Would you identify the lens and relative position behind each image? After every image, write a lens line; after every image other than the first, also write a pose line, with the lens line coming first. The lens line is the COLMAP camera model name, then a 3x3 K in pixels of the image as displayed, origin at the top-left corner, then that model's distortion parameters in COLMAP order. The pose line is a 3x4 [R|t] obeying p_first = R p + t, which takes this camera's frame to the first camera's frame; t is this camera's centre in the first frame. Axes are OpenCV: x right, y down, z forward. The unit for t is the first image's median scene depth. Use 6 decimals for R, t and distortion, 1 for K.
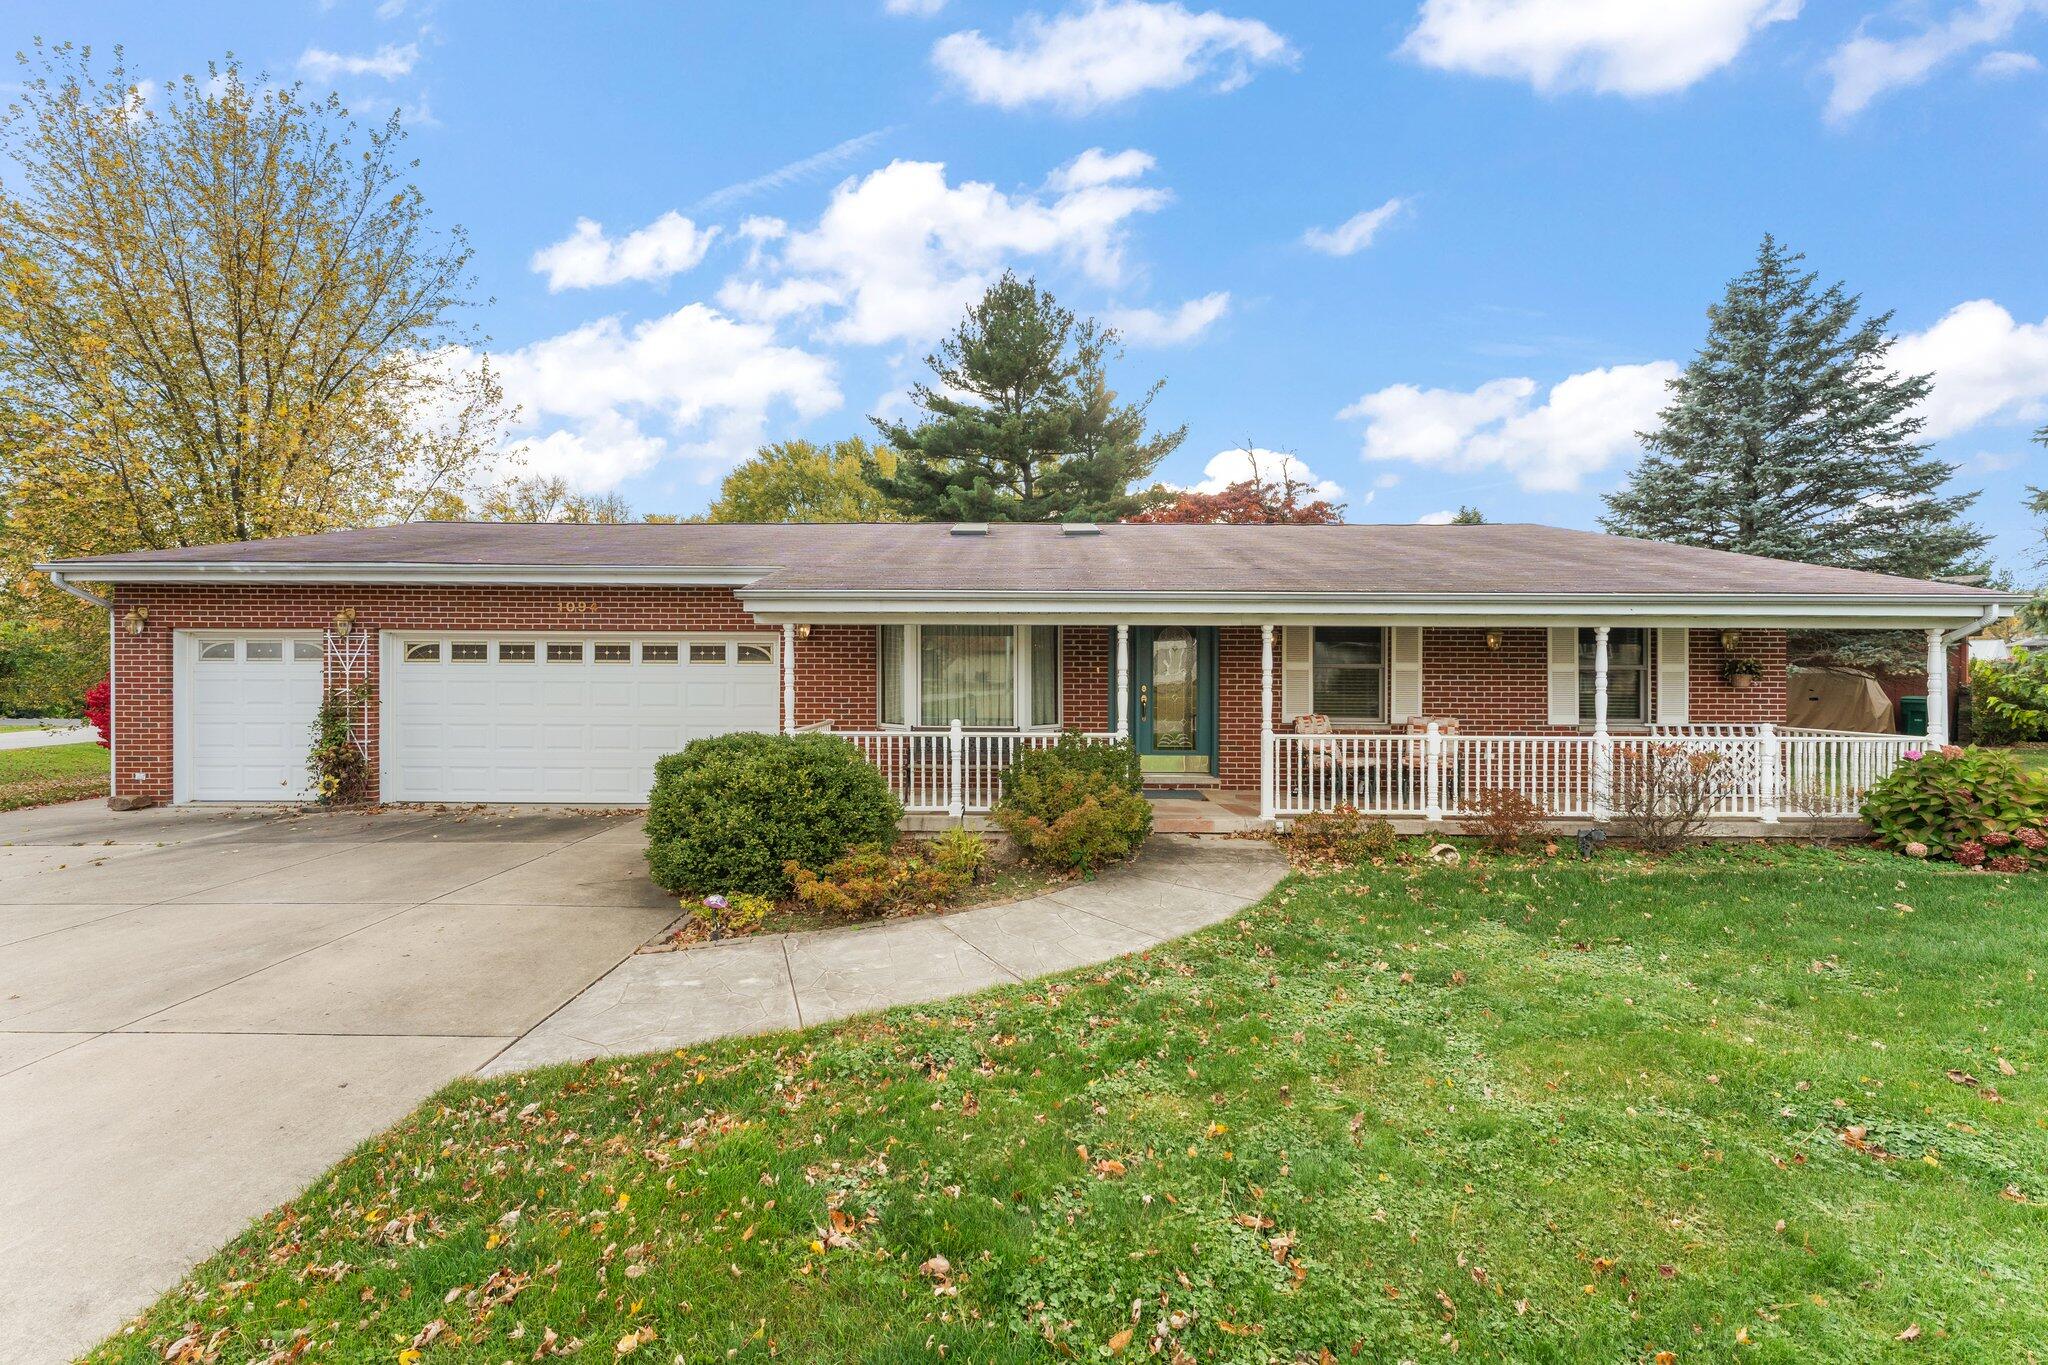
lens RADIAL K [[840.9, 0, 1024.0], [0, 840.9, 682.5], [0, 0, 1]] dist [0.000686, 0.000013]
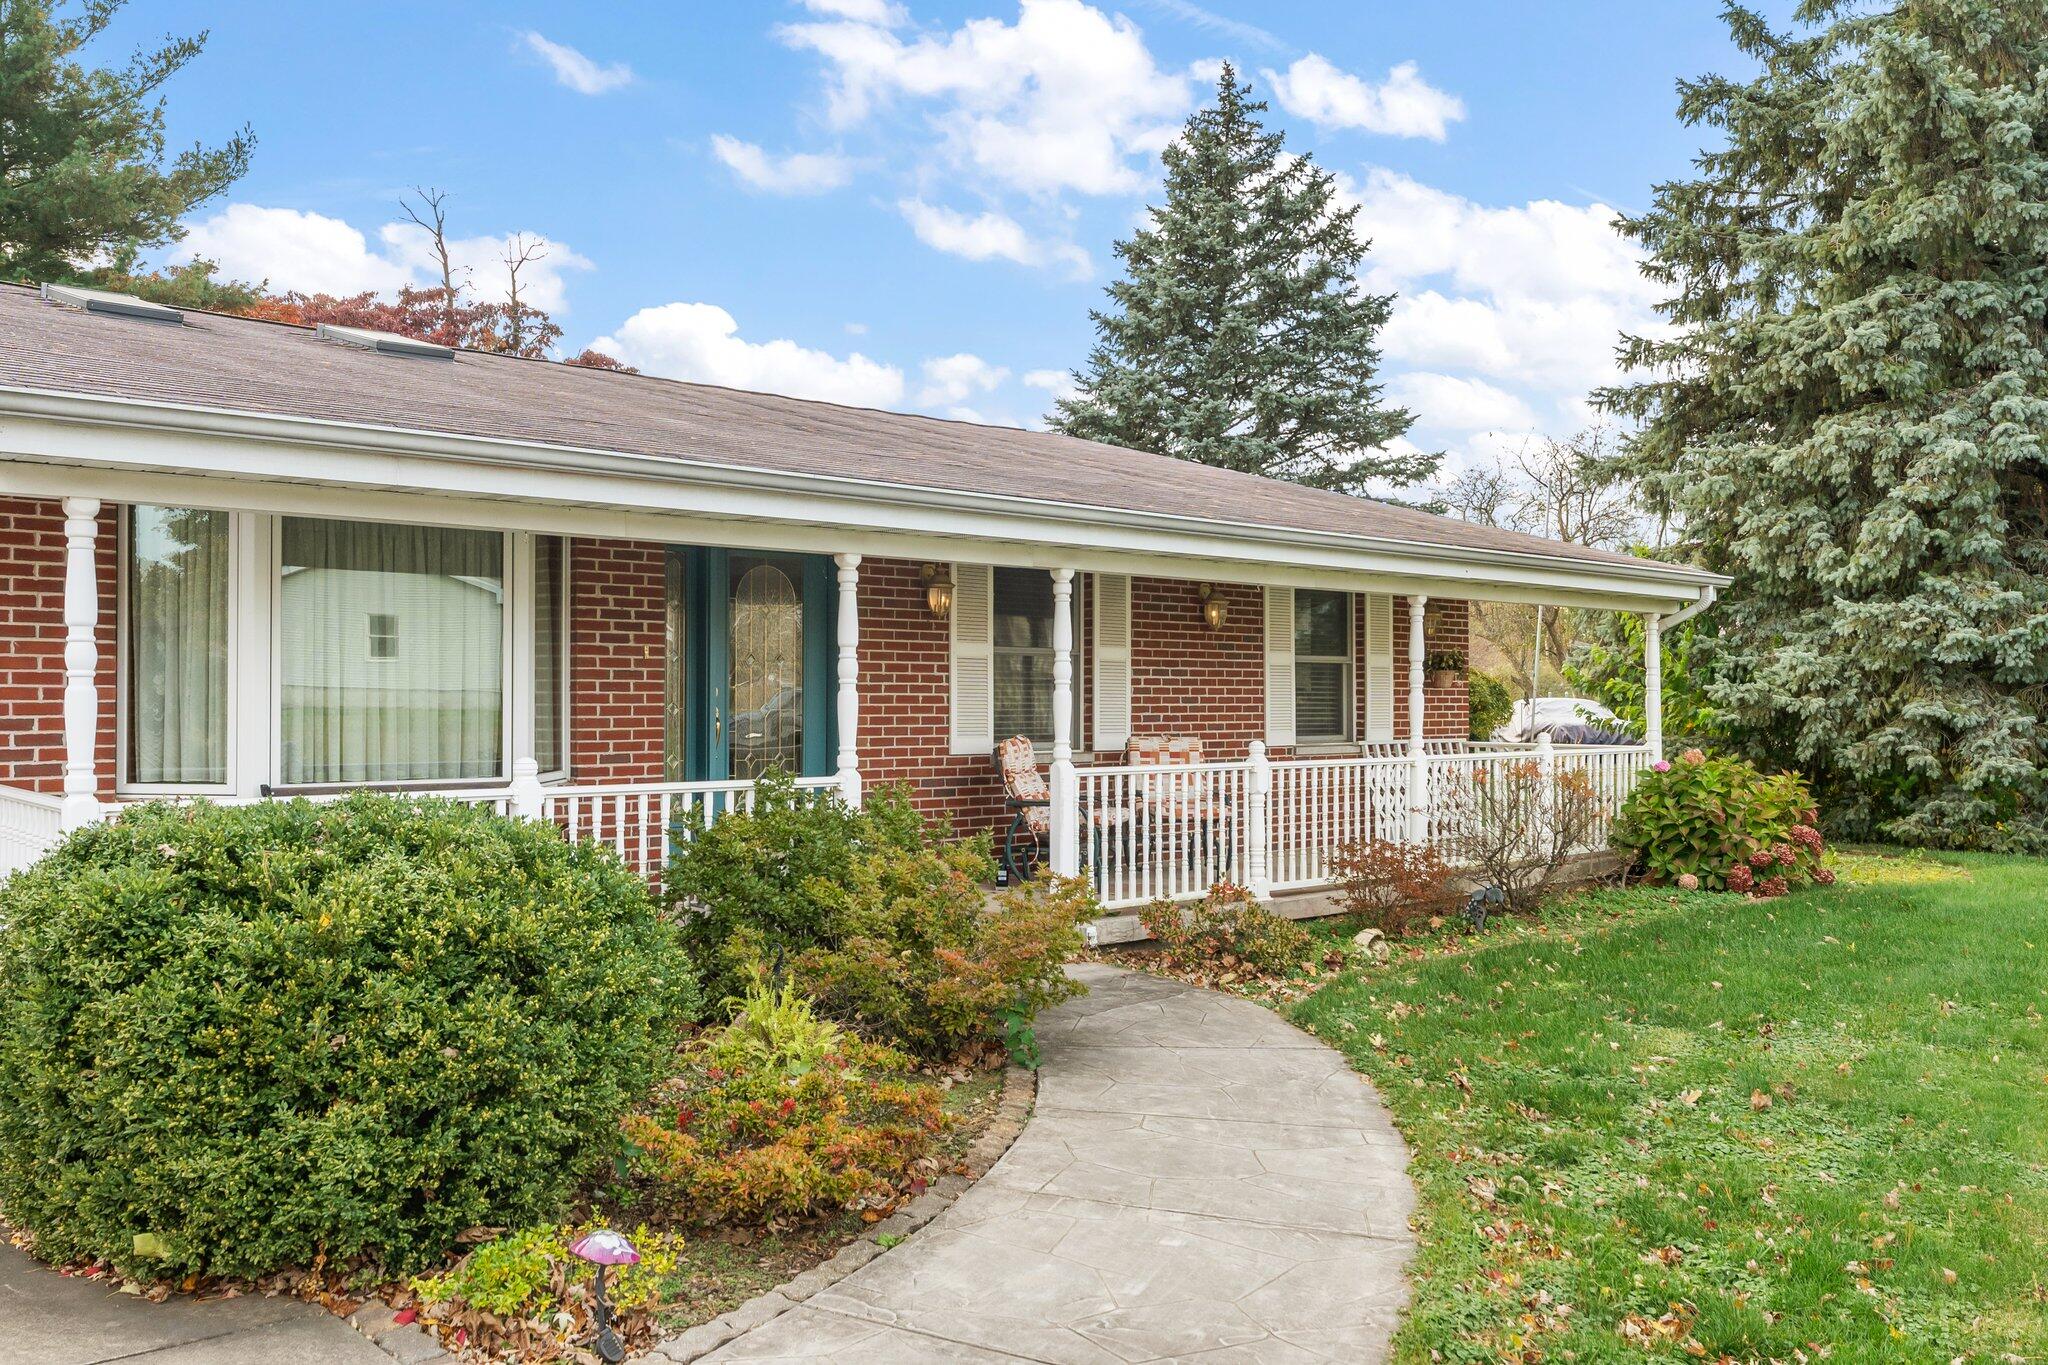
lens RADIAL K [[1634.9, 0, 1024.0], [0, 1634.9, 682.5], [0, 0, 1]] dist [0.026892, -0.001649]
pose [[0.742267, 0.001813, 0.670102, -0.378802], [0.008351, 0.999894, -0.011956, 0.015211], [-0.670052, 0.014471, 0.742173, 0.192524]]
